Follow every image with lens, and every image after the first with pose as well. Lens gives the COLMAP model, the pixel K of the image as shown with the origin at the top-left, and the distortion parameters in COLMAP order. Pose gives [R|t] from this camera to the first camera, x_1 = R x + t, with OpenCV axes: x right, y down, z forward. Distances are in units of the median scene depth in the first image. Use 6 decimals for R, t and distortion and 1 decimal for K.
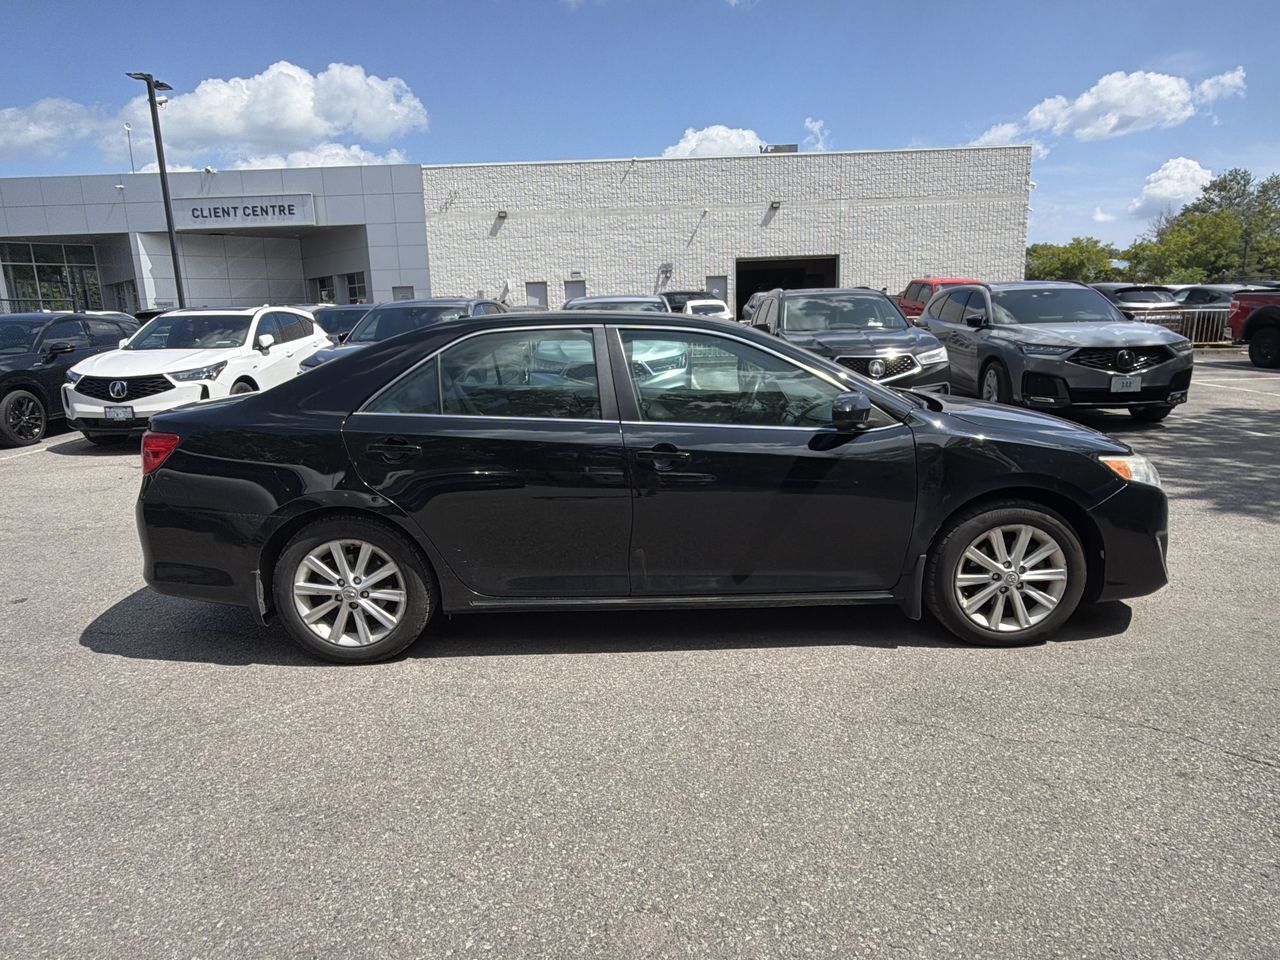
lens RADIAL K [[868.2, 0, 519.6], [0, 868.2, 482.1], [0, 0, 1]] dist [-0.000762, 0.001554]
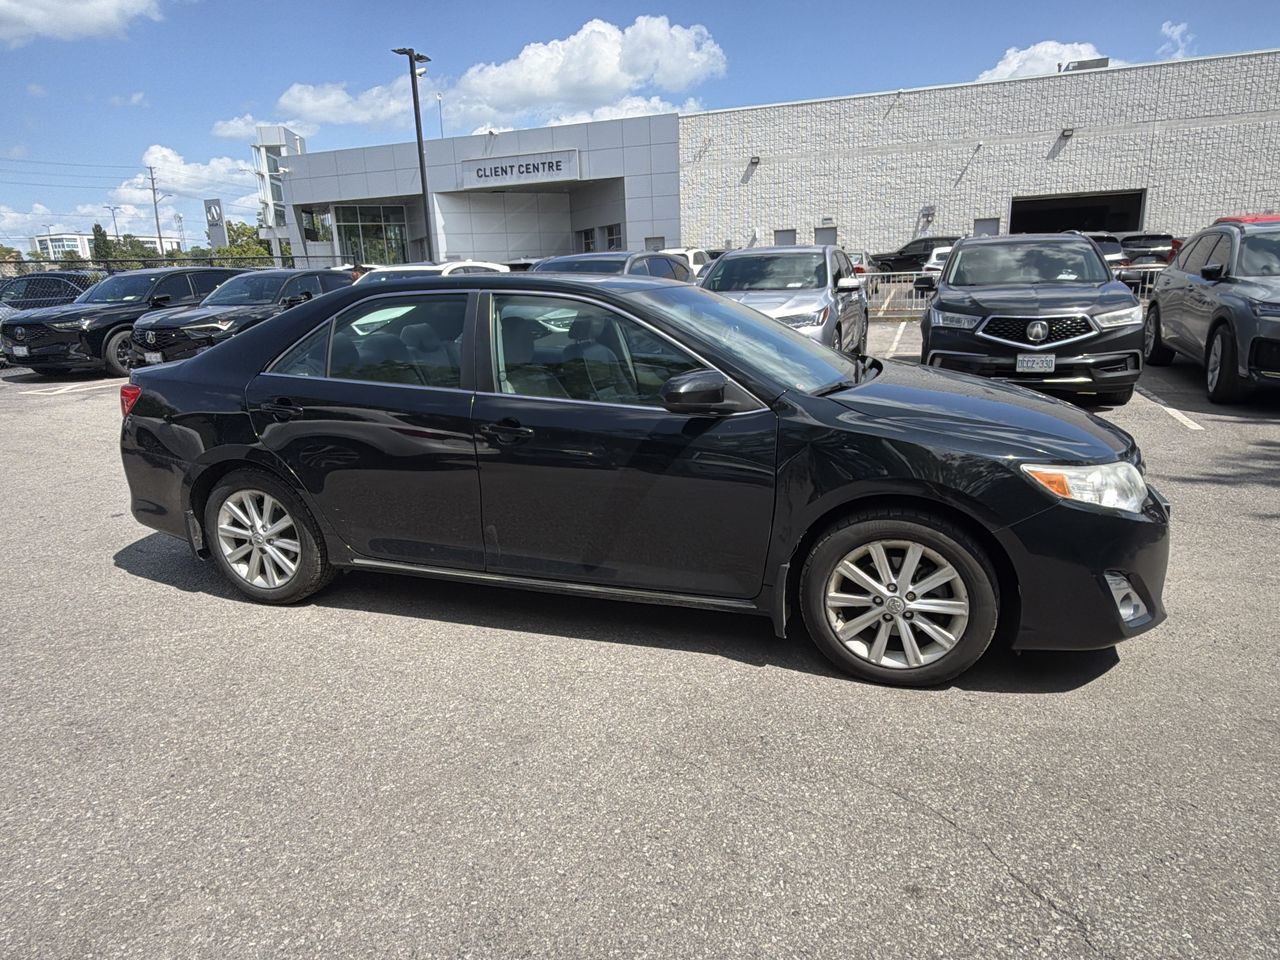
lens RADIAL K [[821.3, 0, 498.8], [0, 821.3, 478.3], [0, 0, 1]] dist [-0.000256, 0.001956]
pose [[0.938801, 0.076959, -0.335752, 0.399063], [-0.055066, 0.995717, 0.074261, -0.038311], [0.340029, -0.051228, 0.939019, 0.130595]]
